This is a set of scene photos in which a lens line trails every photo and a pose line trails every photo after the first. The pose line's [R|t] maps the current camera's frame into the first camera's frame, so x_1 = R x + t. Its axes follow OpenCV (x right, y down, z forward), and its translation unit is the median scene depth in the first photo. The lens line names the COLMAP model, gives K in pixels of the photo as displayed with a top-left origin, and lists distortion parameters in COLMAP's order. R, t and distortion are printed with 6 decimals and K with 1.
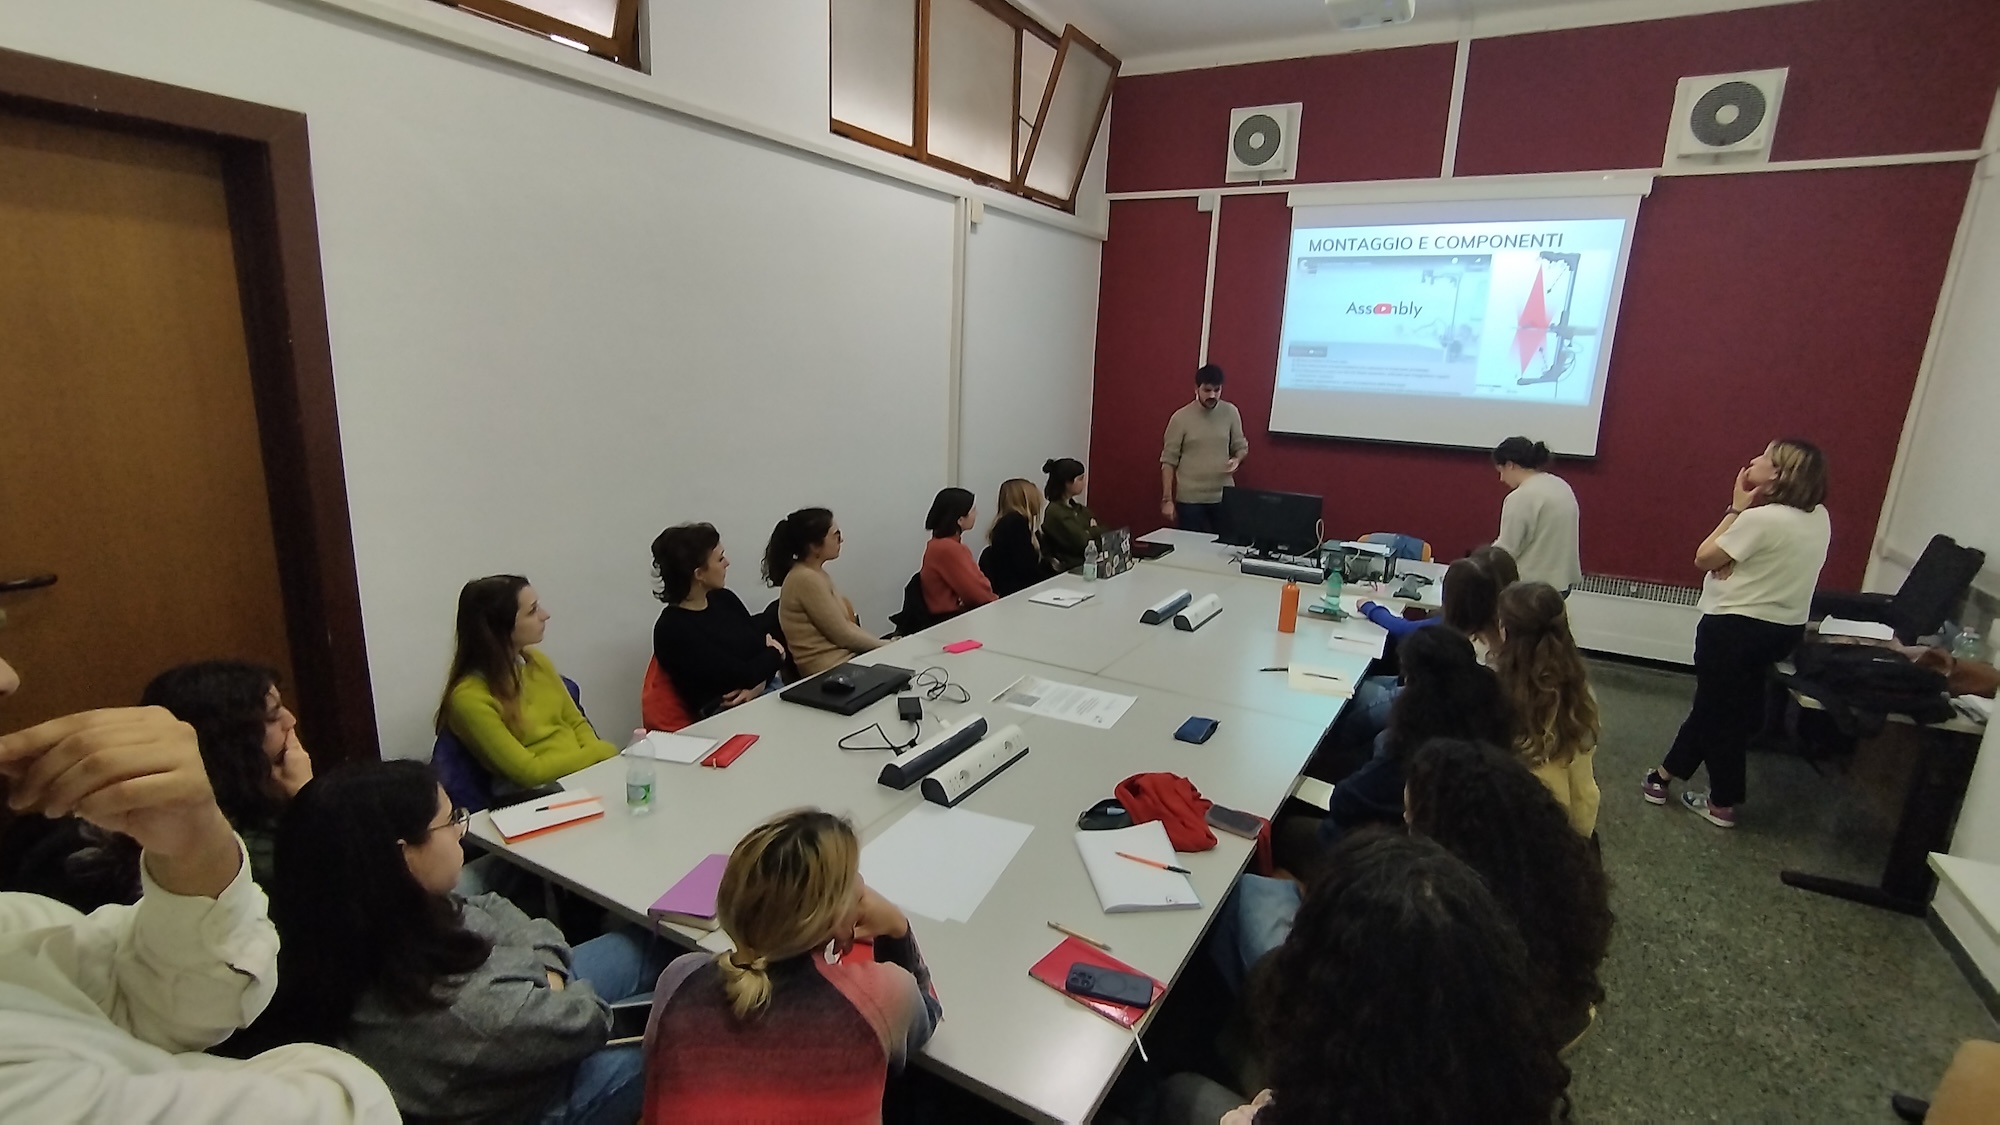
lens RADIAL K [[923.7, 0, 1001.4], [0, 923.7, 565.8], [0, 0, 1]] dist [-0.006930, 0.005978]
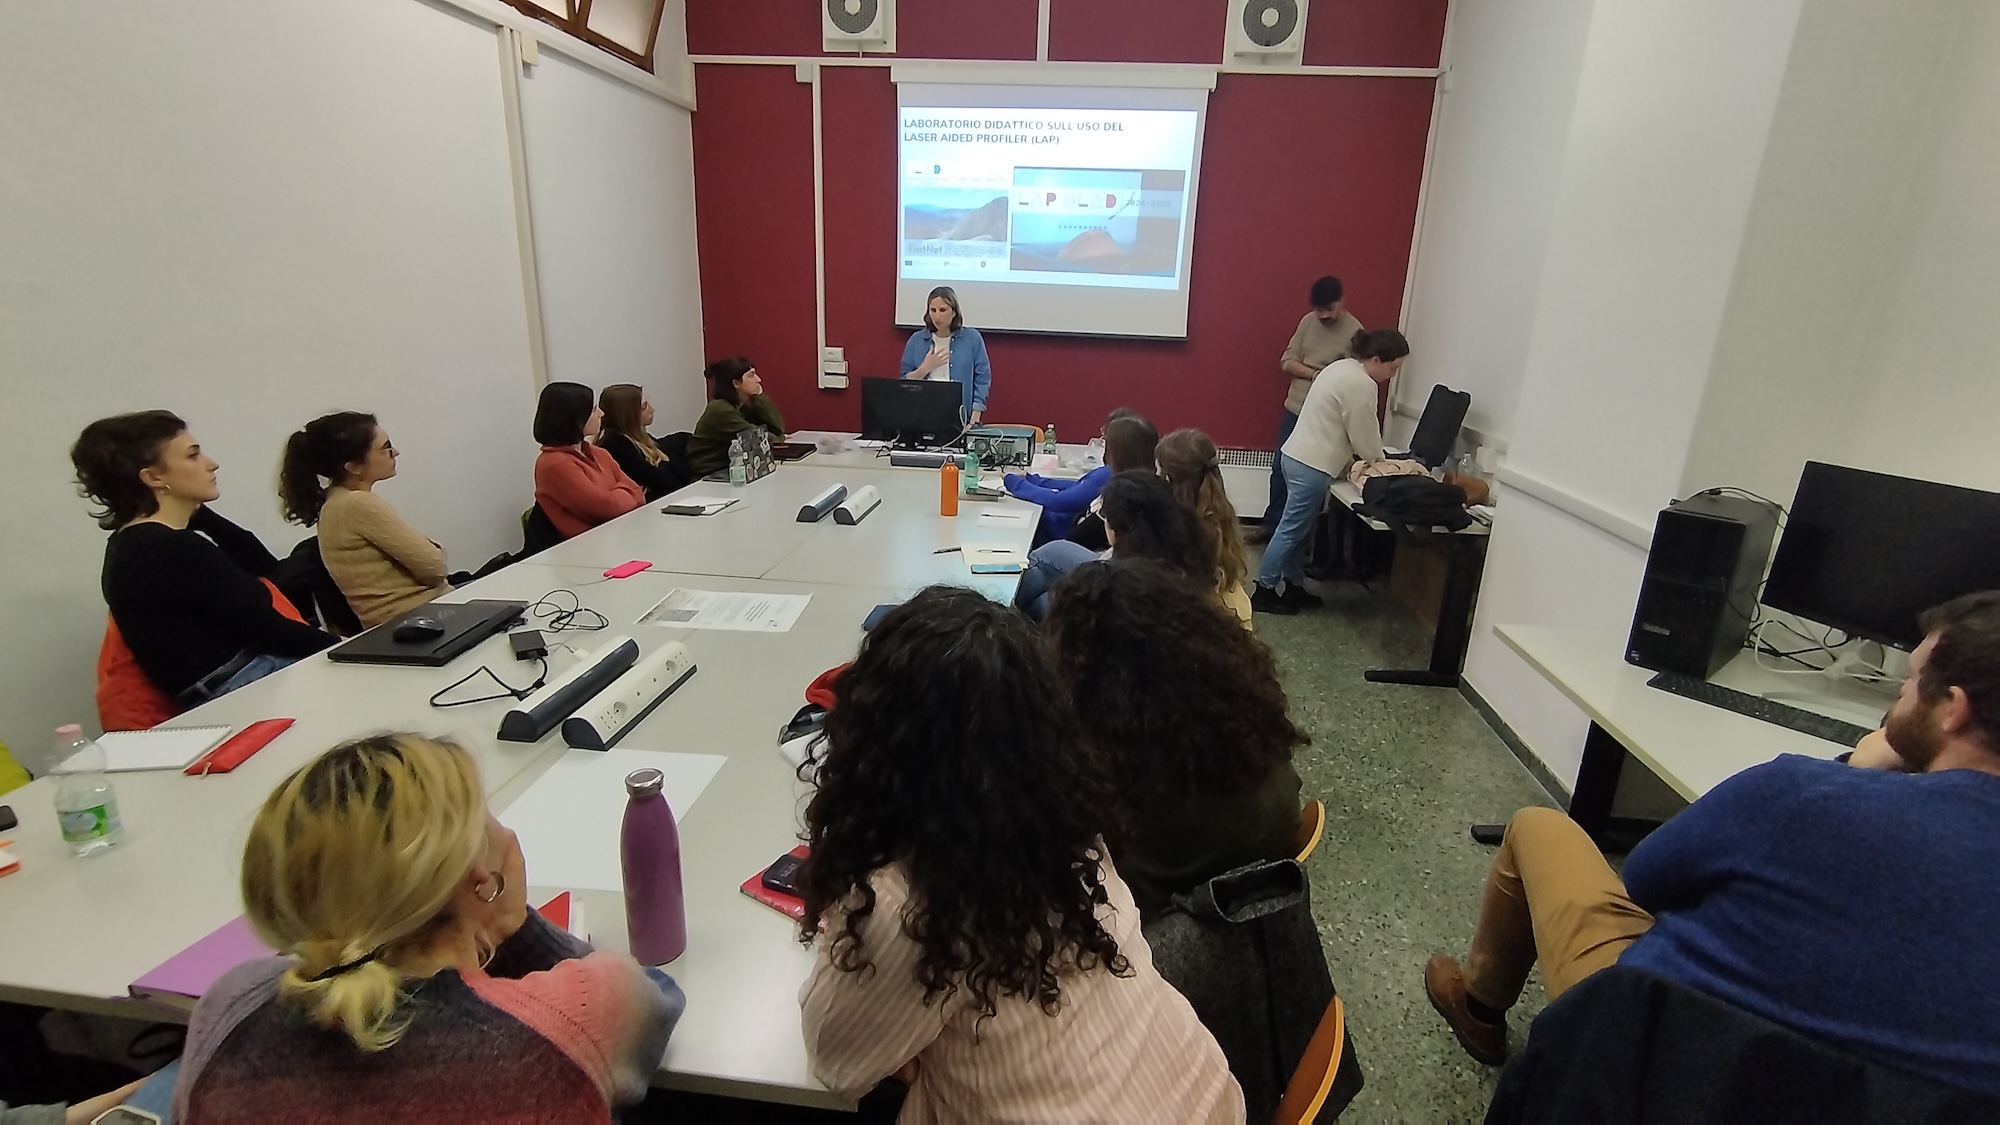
lens RADIAL K [[923.0, 0, 1006.9], [0, 923.0, 567.6], [0, 0, 1]] dist [0.001733, -0.000765]
pose [[0.913218, -0.121269, 0.389008, -0.021374], [0.089703, 0.991097, 0.098383, 0.041469], [-0.397476, -0.054950, 0.915966, 0.103155]]
